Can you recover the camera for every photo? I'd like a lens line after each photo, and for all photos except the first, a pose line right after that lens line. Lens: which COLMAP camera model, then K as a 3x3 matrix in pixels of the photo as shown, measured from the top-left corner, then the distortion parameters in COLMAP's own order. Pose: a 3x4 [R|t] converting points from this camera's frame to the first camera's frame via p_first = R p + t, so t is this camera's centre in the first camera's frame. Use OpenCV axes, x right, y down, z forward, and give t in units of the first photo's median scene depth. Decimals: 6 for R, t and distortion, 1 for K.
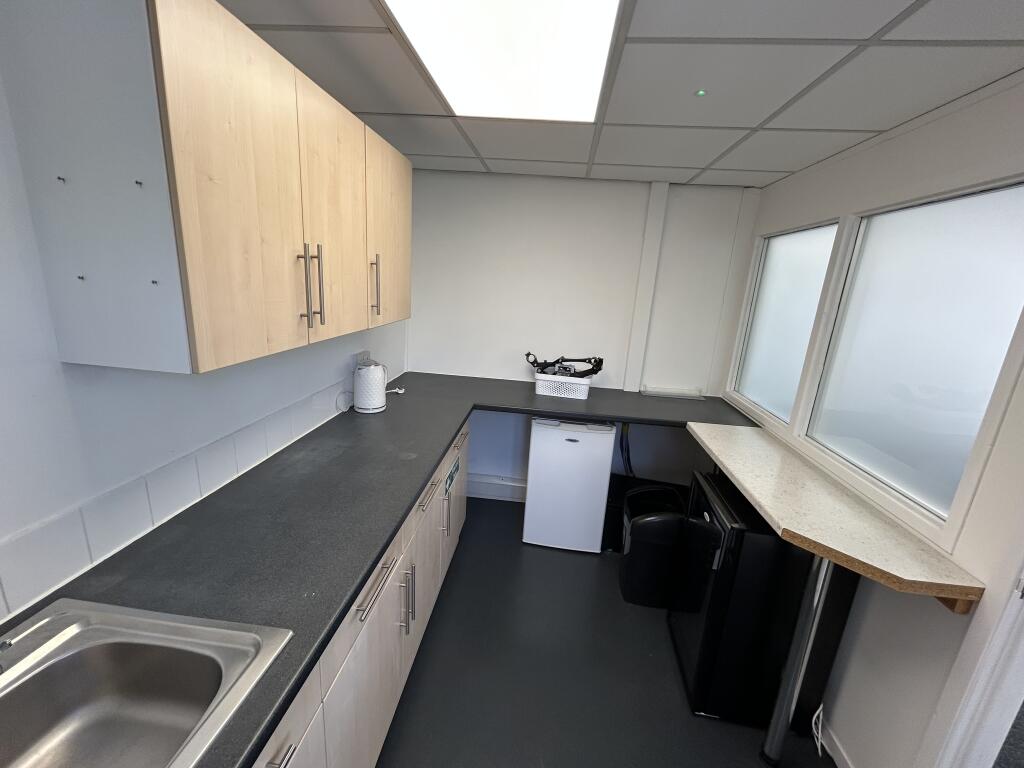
lens RADIAL K [[414.7, 0, 512.5], [0, 414.7, 379.8], [0, 0, 1]] dist [-0.000365, -0.000033]
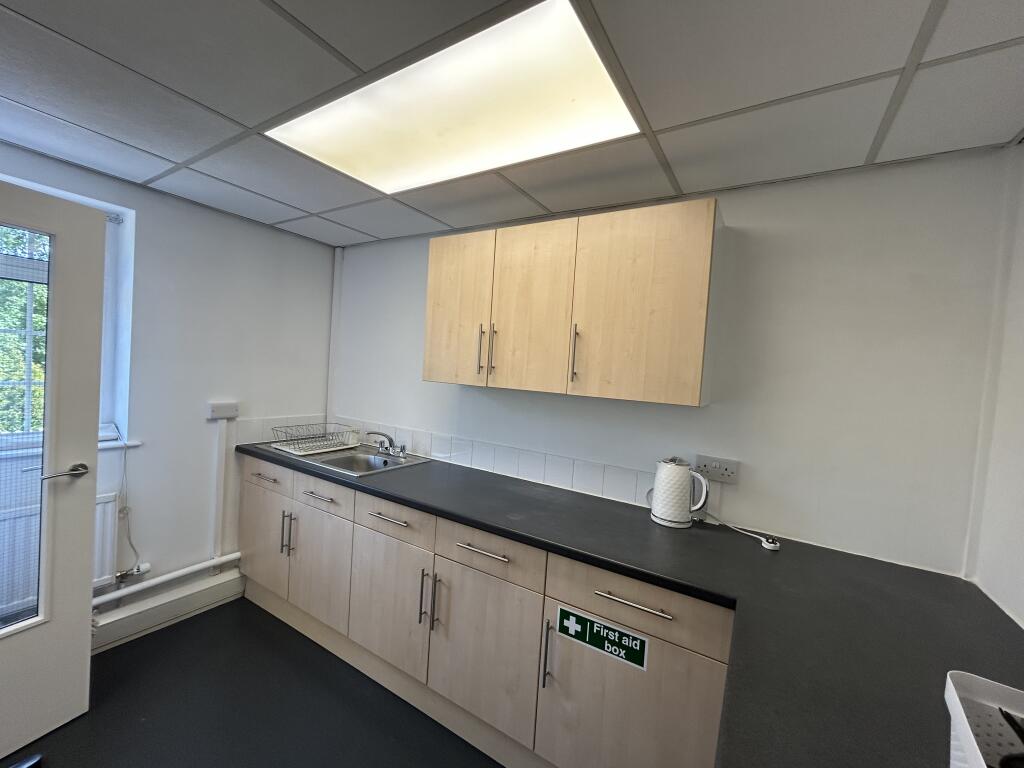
lens RADIAL K [[414.7, 0, 511.1], [0, 414.7, 386.8], [0, 0, 1]] dist [-0.000365, -0.000033]
pose [[-0.432680, -0.060963, -0.899484, 0.902165], [-0.309691, 0.947050, 0.084784, -0.255883], [0.846687, 0.315247, -0.428650, 1.817891]]
